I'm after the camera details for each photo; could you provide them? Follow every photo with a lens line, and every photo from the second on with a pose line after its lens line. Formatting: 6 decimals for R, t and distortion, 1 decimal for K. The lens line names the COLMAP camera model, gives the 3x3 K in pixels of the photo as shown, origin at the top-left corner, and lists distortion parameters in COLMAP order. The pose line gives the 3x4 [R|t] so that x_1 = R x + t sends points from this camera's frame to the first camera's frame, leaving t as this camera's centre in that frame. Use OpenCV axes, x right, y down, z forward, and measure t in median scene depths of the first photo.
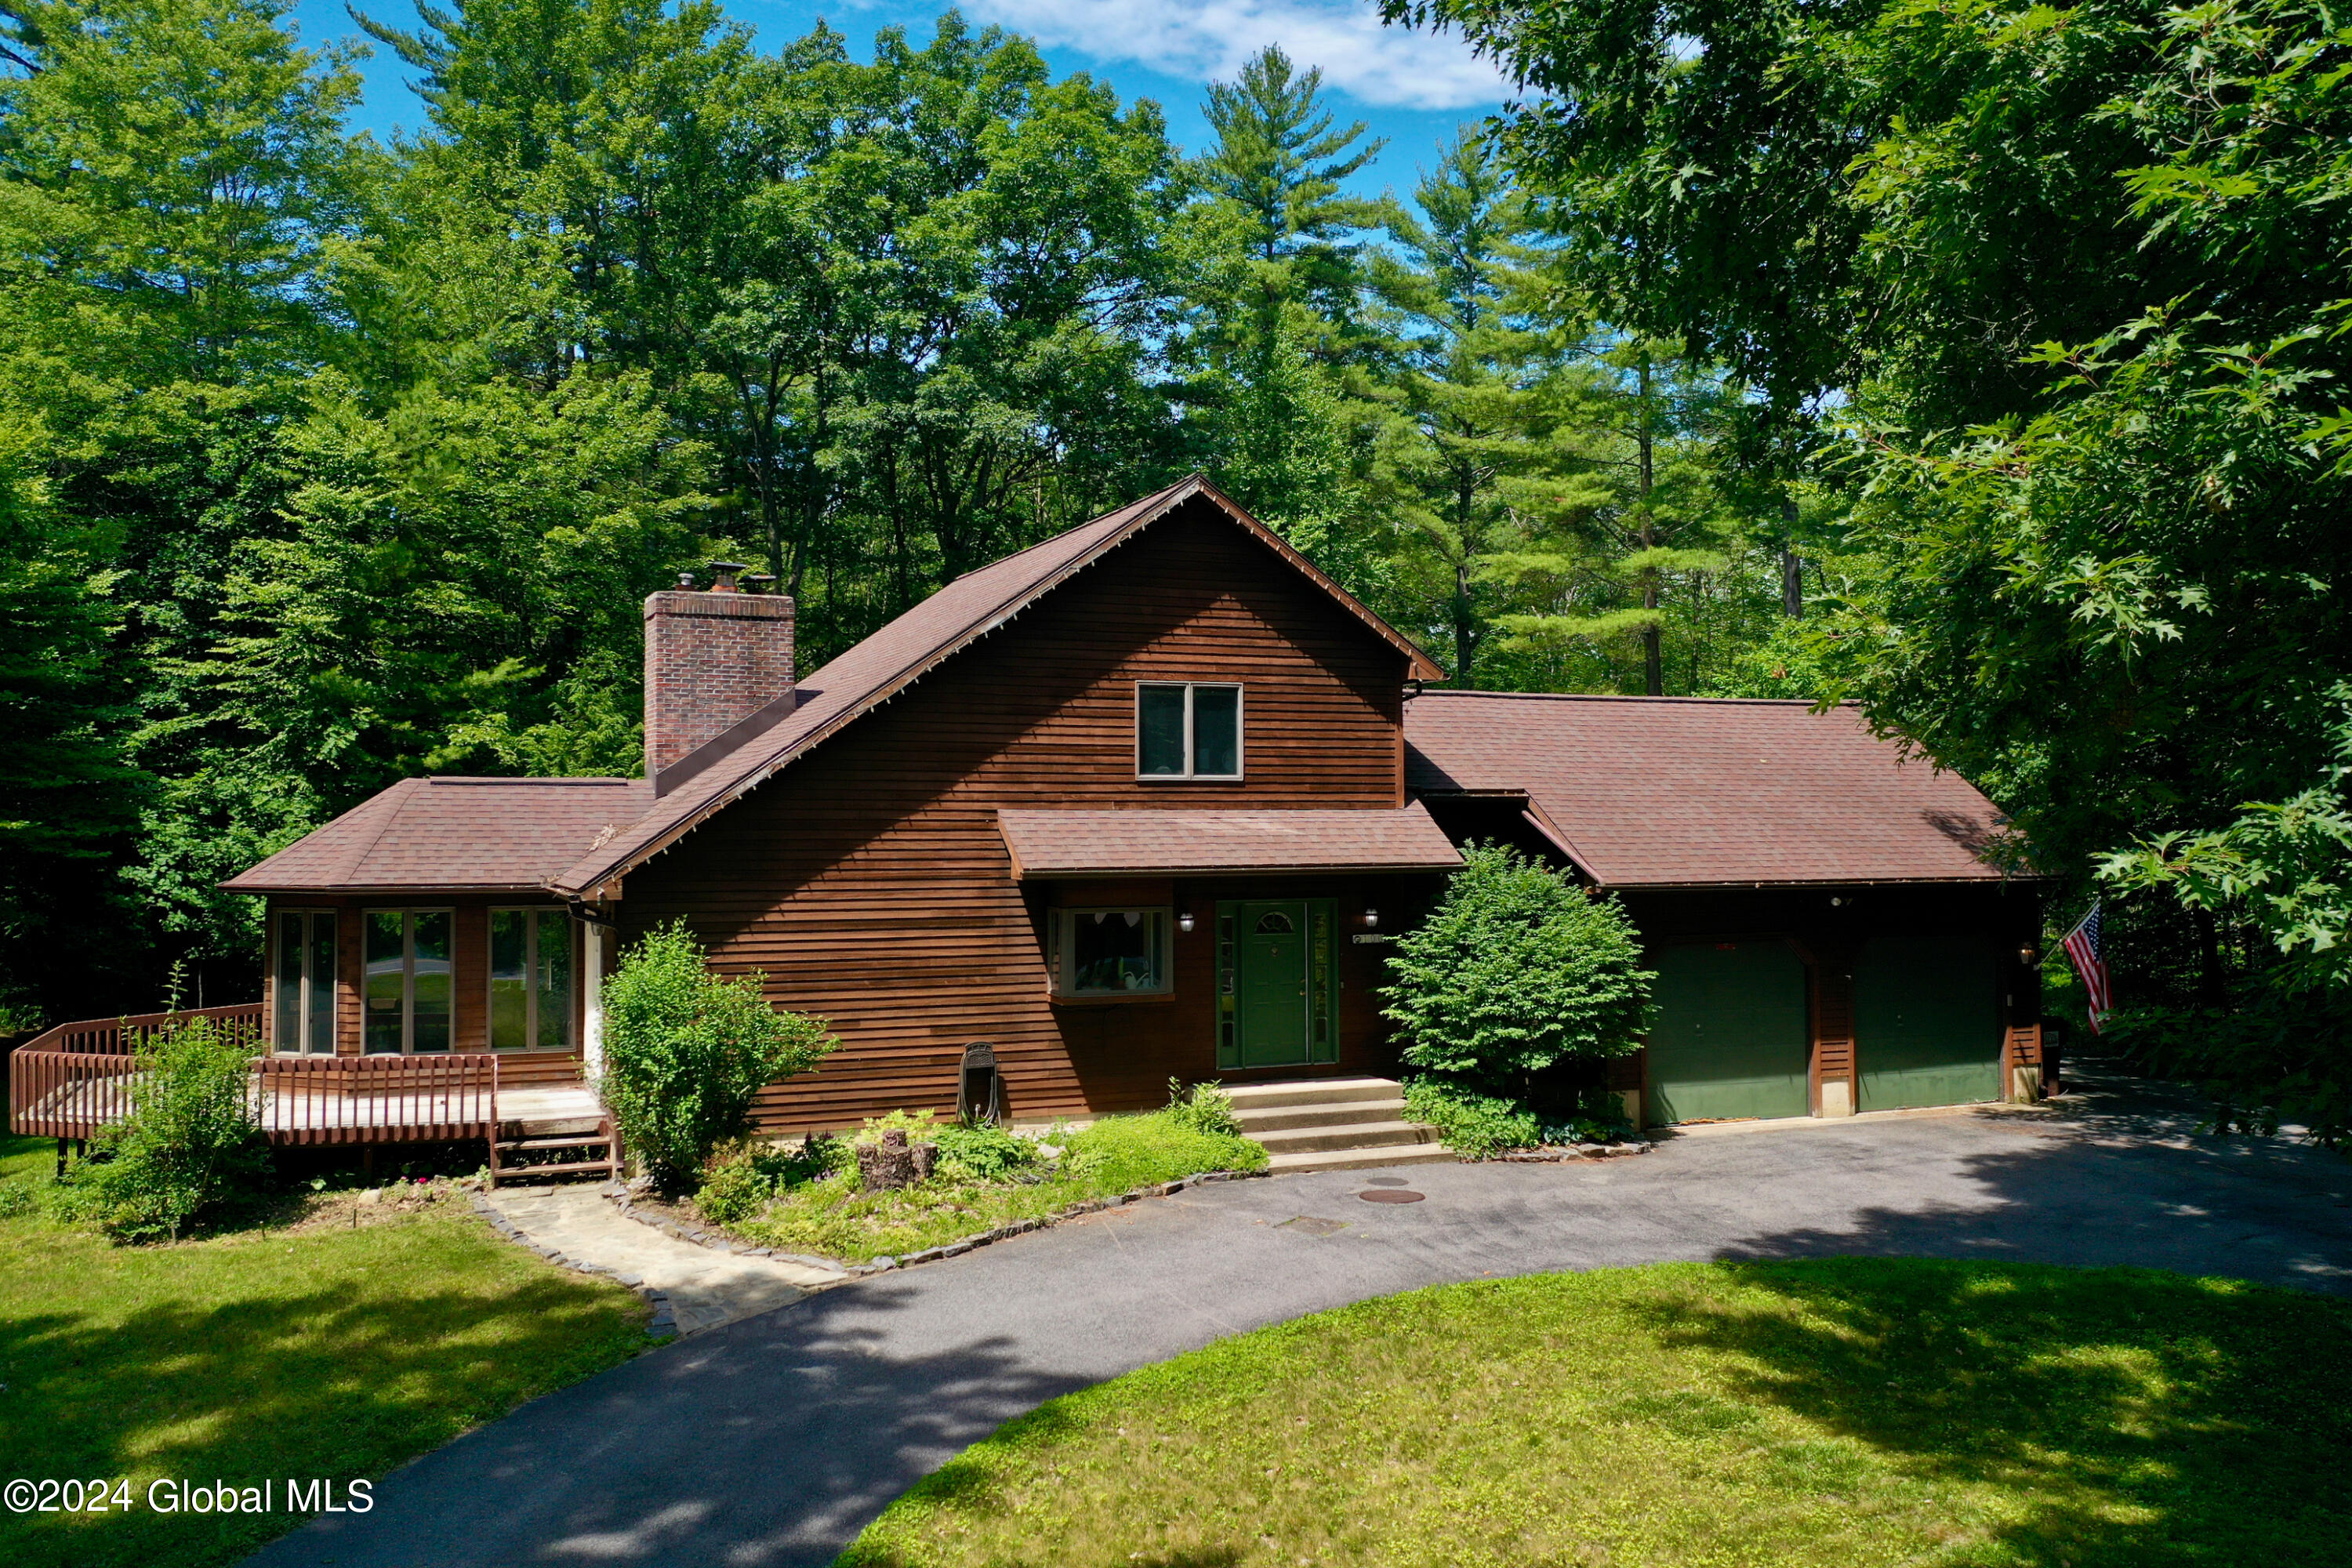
lens RADIAL K [[1754.0, 0, 1172.7], [0, 1754.0, 780.3], [0, 0, 1]] dist [-0.036138, 0.054435]
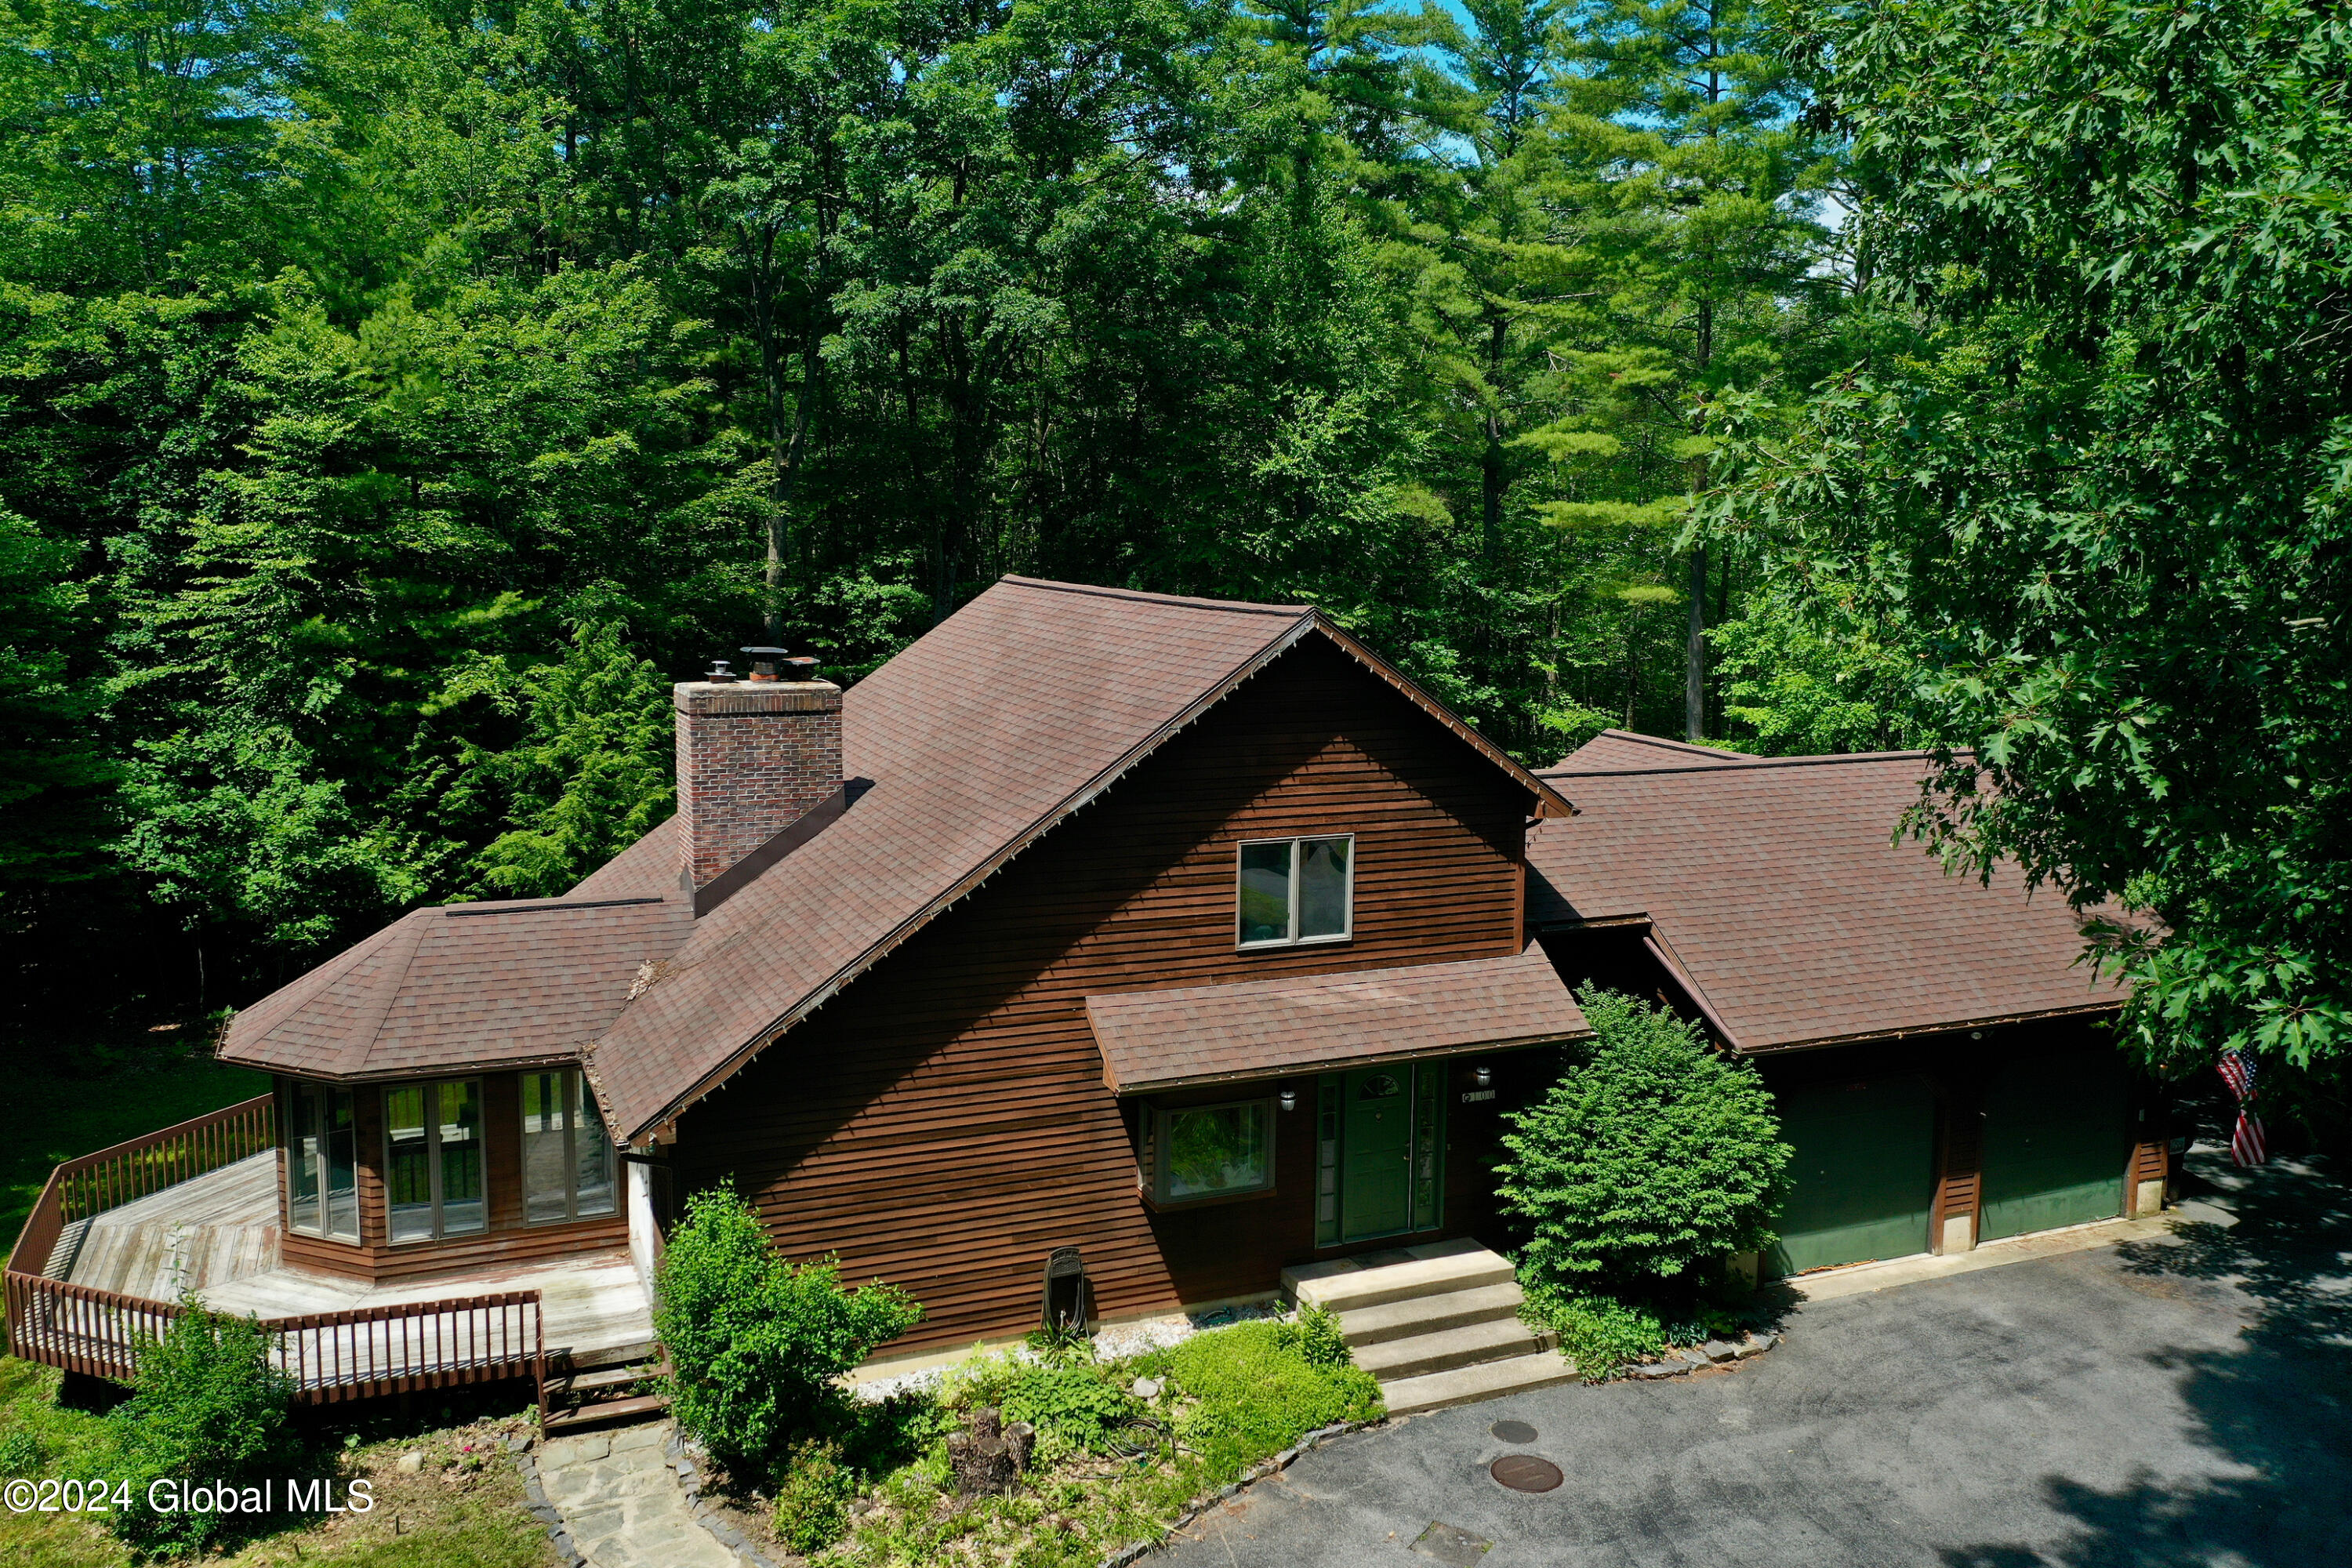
lens RADIAL K [[1754.0, 0, 1172.7], [0, 1754.0, 780.3], [0, 0, 1]] dist [-0.036138, 0.054435]
pose [[0.999868, 0.013126, 0.009613, -0.061569], [-0.014365, 0.989629, 0.142927, -0.209078], [-0.007638, -0.143046, 0.989687, 0.119050]]
